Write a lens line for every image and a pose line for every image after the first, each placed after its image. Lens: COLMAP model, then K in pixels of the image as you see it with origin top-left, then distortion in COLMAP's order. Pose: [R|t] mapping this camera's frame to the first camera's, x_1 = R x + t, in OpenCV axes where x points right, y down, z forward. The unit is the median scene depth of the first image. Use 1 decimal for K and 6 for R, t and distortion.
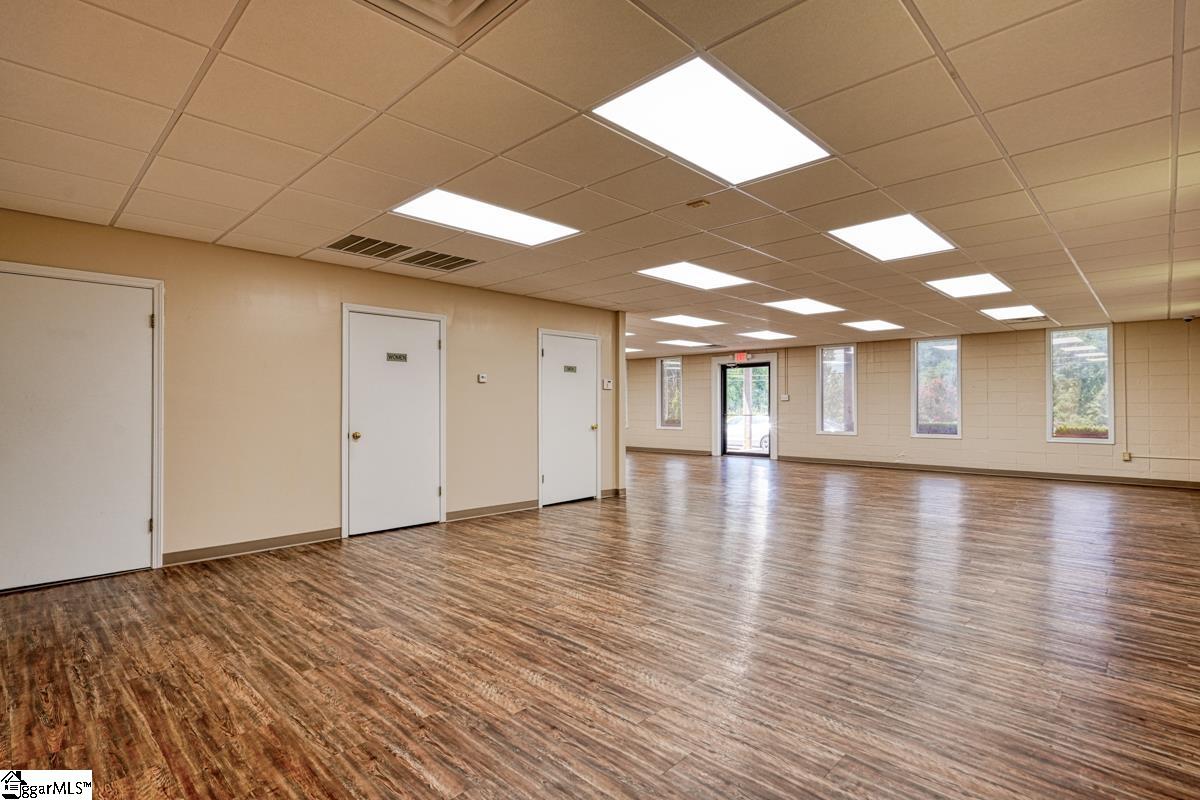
lens RADIAL K [[578.6, 0, 597.6], [0, 578.6, 402.8], [0, 0, 1]] dist [0.000305, 0.001918]
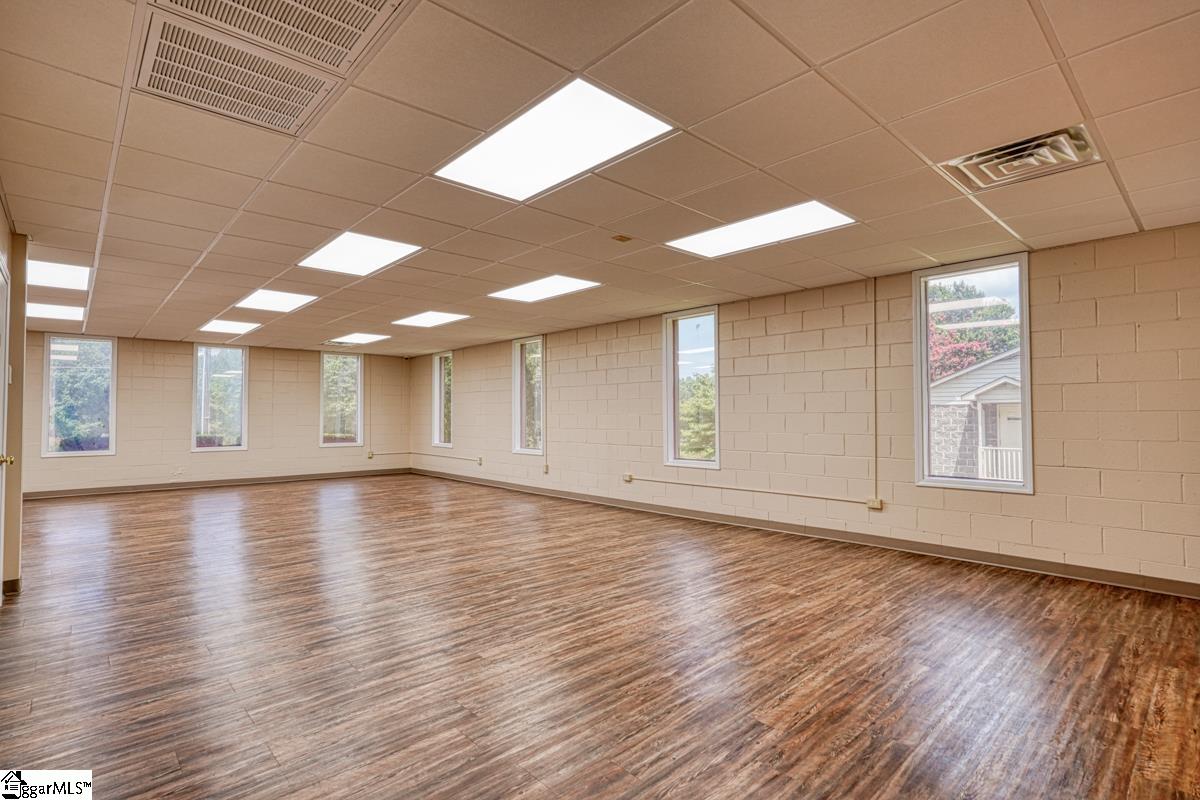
lens RADIAL K [[578.6, 0, 597.6], [0, 578.6, 402.8], [0, 0, 1]] dist [0.000305, 0.001918]
pose [[0.052769, 0.026940, 0.998243, -0.997840], [-0.006741, 0.999623, -0.026620, 0.010388], [-0.998584, -0.005324, 0.052931, 1.033120]]
